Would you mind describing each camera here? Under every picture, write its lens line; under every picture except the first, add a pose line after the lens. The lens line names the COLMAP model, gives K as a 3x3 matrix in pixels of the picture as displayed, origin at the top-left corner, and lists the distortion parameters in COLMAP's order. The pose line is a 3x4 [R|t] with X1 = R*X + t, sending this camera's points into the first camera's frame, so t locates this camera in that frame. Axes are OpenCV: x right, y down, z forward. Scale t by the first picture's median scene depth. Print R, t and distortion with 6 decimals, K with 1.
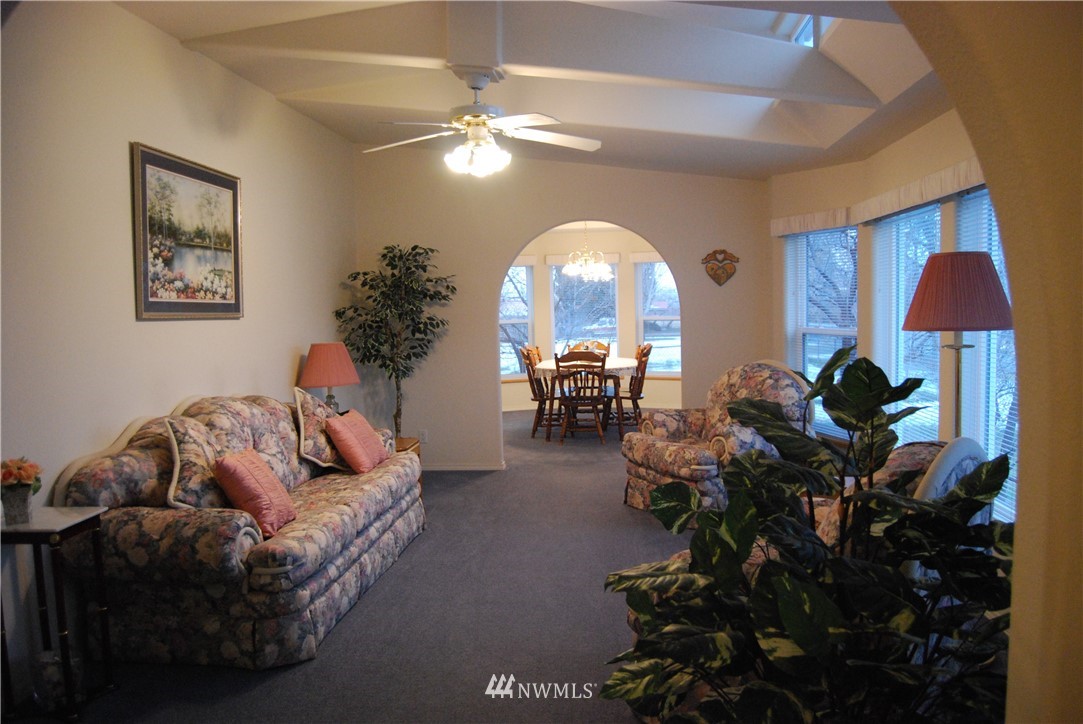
lens RADIAL K [[835.2, 0, 541.5], [0, 835.2, 362.0], [0, 0, 1]] dist [-0.076067, 0.027926]
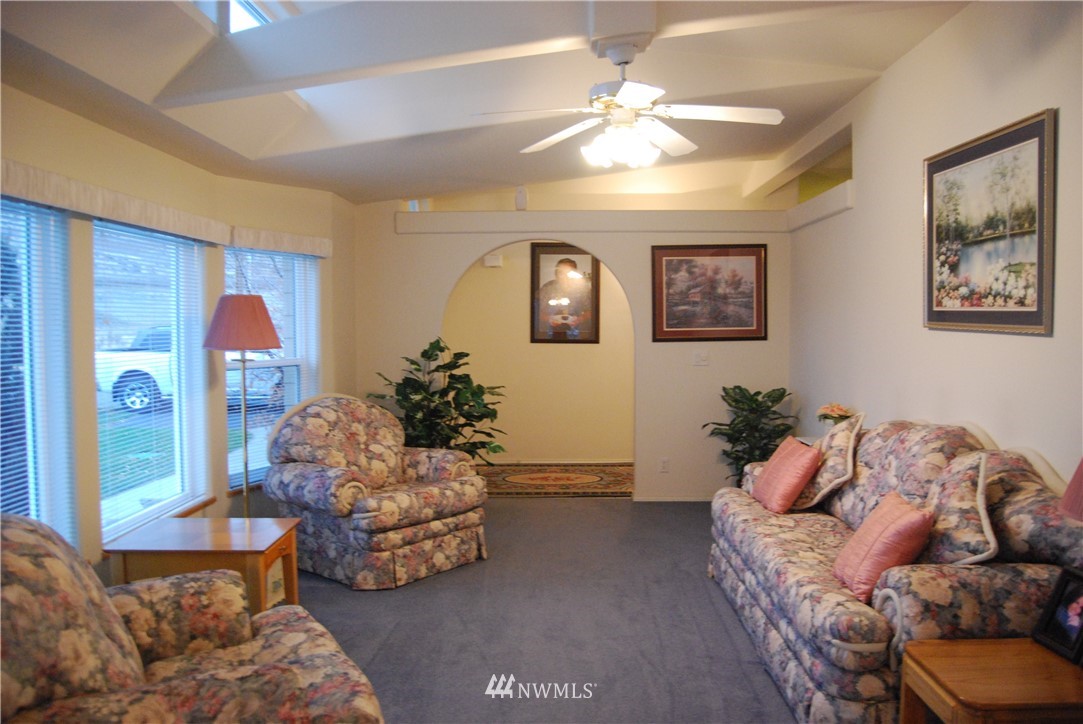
lens RADIAL K [[835.2, 0, 541.5], [0, 835.2, 362.0], [0, 0, 1]] dist [-0.076067, 0.027926]
pose [[-0.997075, 0.029792, -0.070381, 0.068206], [0.021179, 0.992536, 0.120095, -0.128375], [0.073433, 0.118253, -0.990264, 1.772861]]
